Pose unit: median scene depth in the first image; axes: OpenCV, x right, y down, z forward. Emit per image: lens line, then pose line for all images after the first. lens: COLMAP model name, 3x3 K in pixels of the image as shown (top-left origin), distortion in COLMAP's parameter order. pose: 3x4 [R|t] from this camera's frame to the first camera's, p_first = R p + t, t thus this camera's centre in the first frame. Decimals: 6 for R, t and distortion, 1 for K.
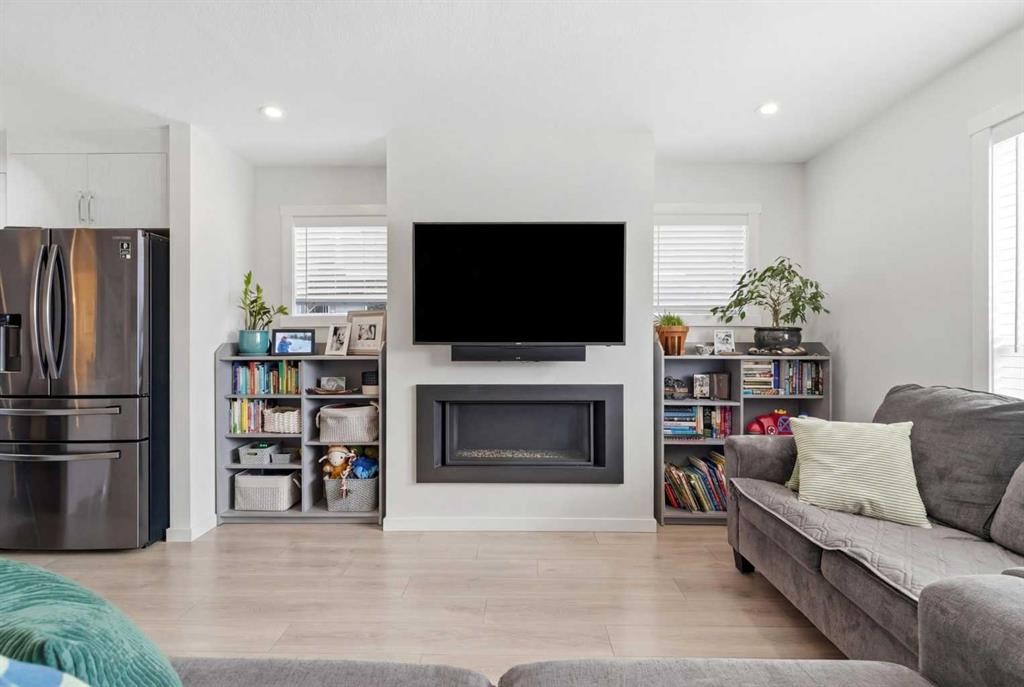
lens RADIAL K [[460.7, 0, 509.6], [0, 460.7, 343.8], [0, 0, 1]] dist [-0.002046, -0.000885]
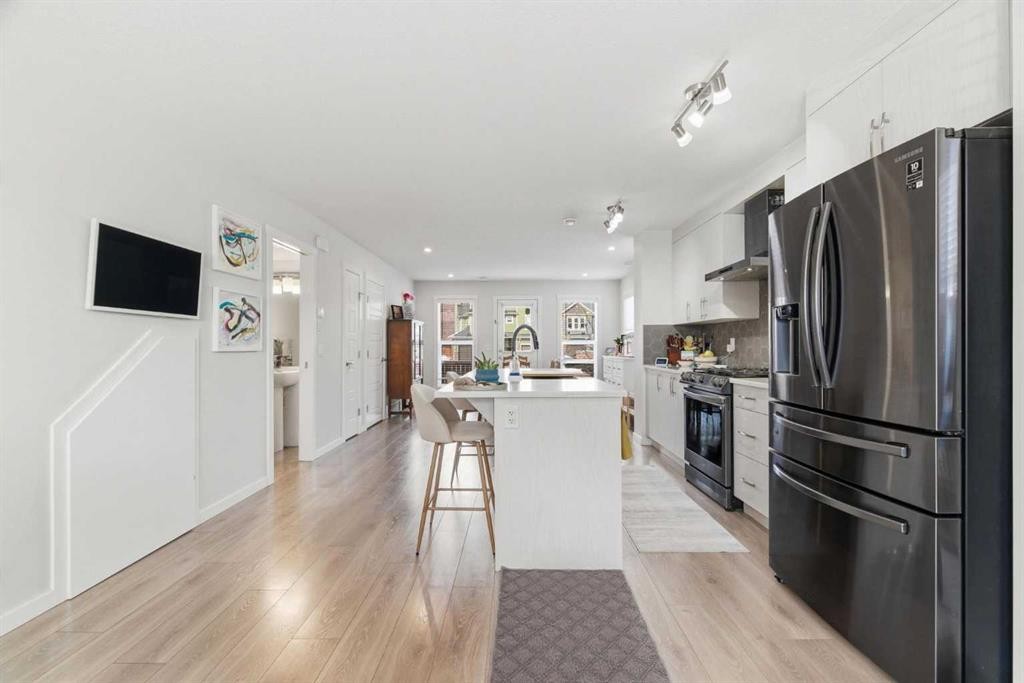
lens RADIAL K [[460.7, 0, 509.1], [0, 460.7, 345.3], [0, 0, 1]] dist [-0.002046, -0.000885]
pose [[-0.006089, 0.000726, -0.999981, -0.215092], [0.007656, 0.999970, 0.000679, 0.003922], [0.999952, -0.007651, -0.006094, 0.410953]]
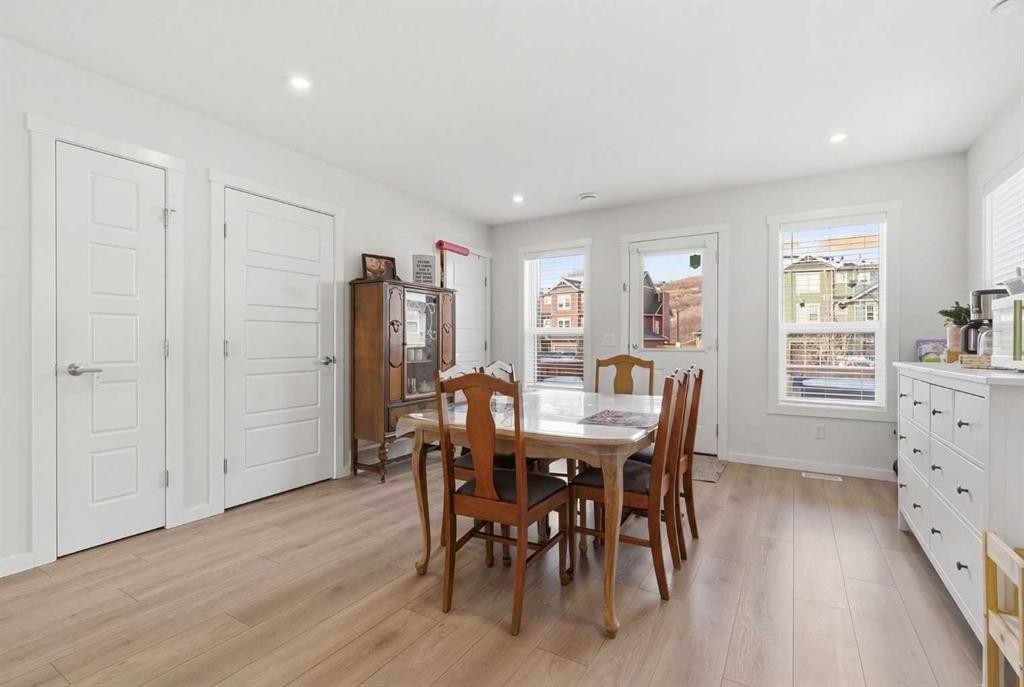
lens RADIAL K [[460.7, 0, 512.6], [0, 460.7, 346.5], [0, 0, 1]] dist [-0.002046, -0.000885]
pose [[-0.517681, 0.005449, -0.855557, -1.799247], [0.003504, 0.999985, 0.004249, 0.034956], [0.855567, -0.000798, -0.517692, 0.773946]]
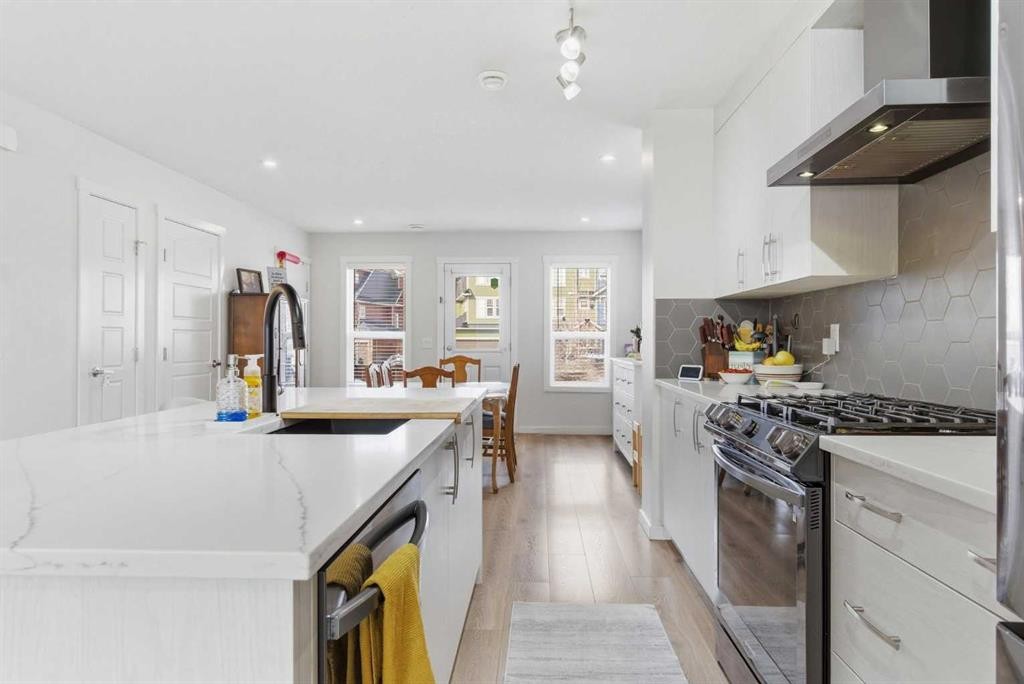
lens RADIAL K [[627.7, 0, 511.9], [0, 627.7, 340.7], [0, 0, 1]] dist [-0.003455, -0.000734]
pose [[-0.038907, 0.001435, -0.999242, -0.772401], [0.003788, 0.999992, 0.001288, 0.008459], [0.999236, -0.003735, -0.038912, 0.686990]]
